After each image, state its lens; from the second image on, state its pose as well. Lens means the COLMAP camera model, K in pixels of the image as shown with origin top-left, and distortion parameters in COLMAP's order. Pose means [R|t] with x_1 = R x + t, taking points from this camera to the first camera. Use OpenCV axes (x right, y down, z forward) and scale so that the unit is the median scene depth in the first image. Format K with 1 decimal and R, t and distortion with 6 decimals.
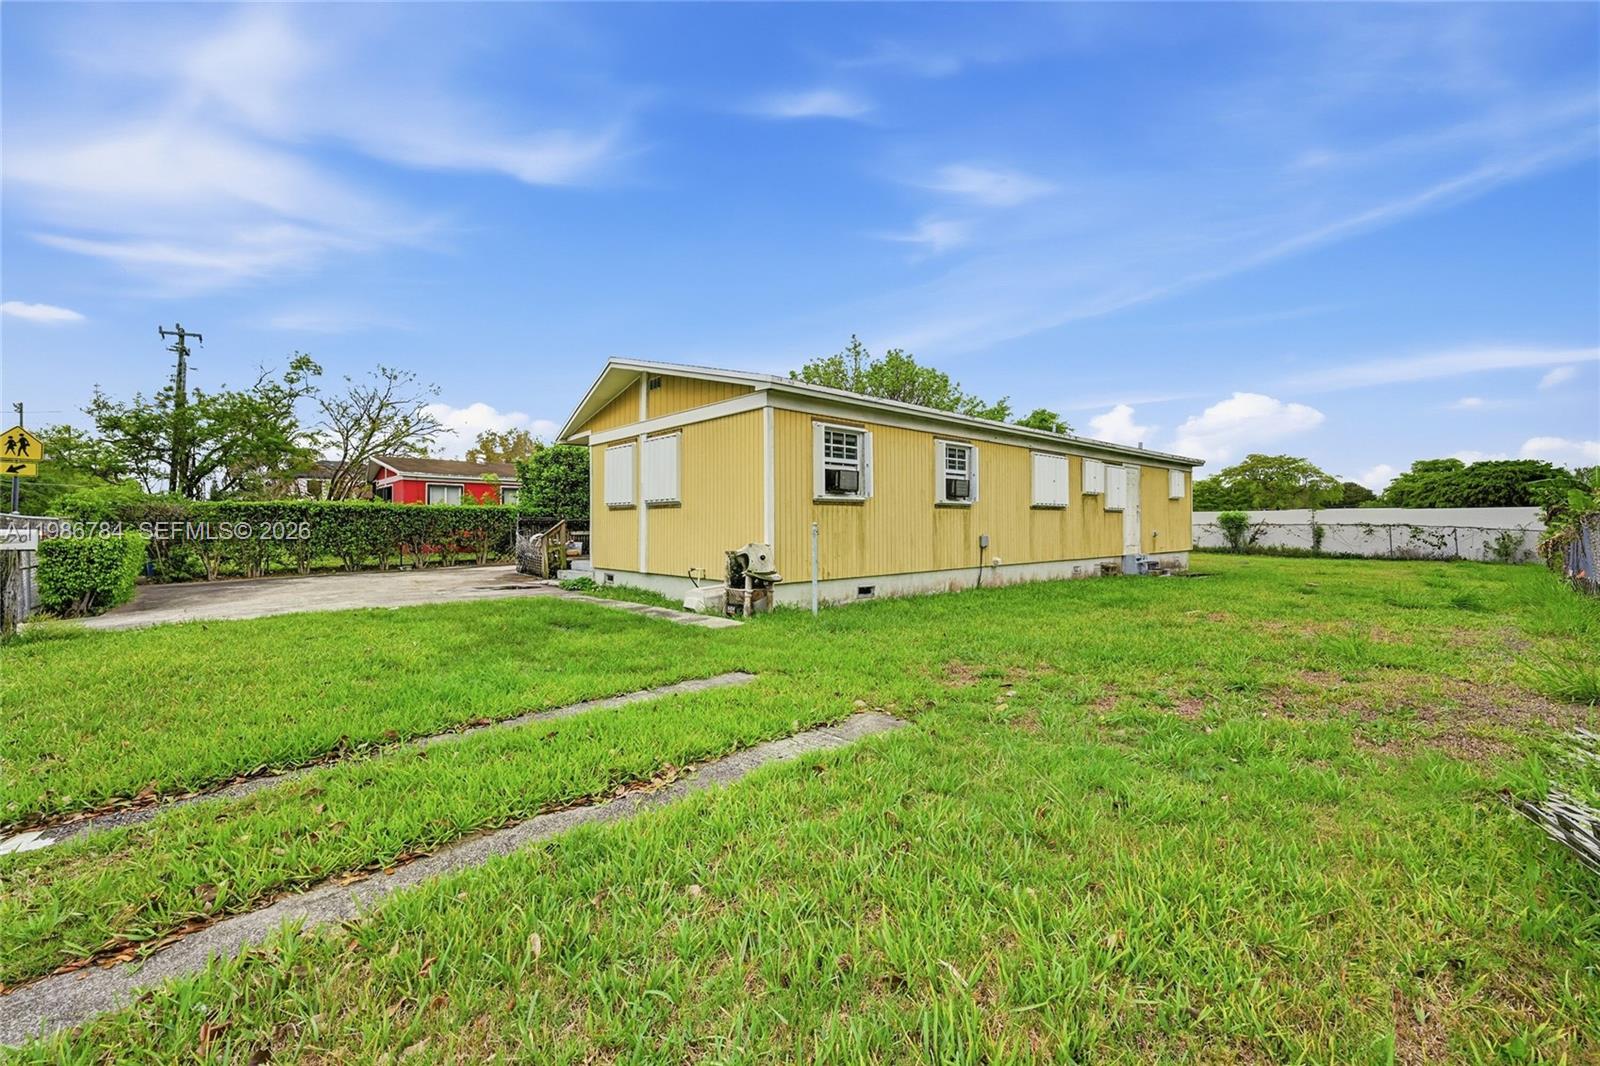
lens RADIAL K [[642.3, 0, 800.0], [0, 642.3, 533.0], [0, 0, 1]] dist [0.001001, 0.000047]
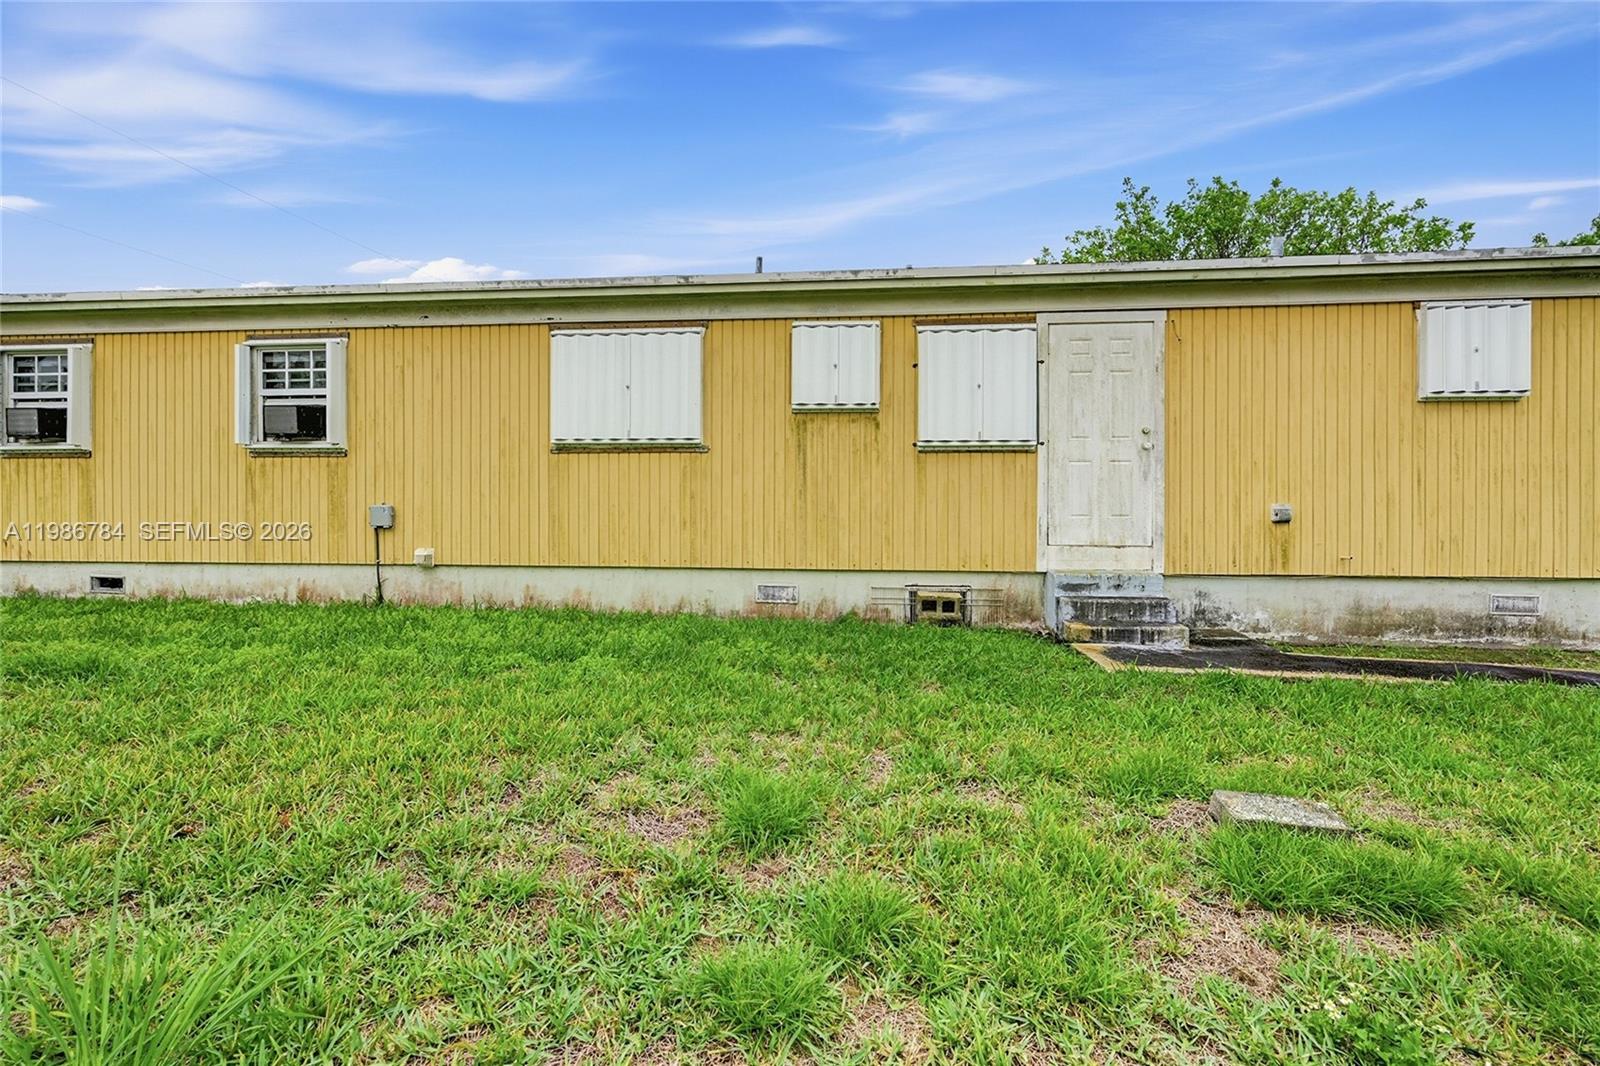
lens RADIAL K [[701.6, 0, 803.9], [0, 701.6, 484.5], [0, 0, 1]] dist [0.003827, 0.000545]
pose [[0.671532, 0.002248, -0.740972, 0.943215], [-0.008782, 0.999949, -0.004925, -0.013623], [0.740924, 0.009814, 0.671518, 0.859683]]
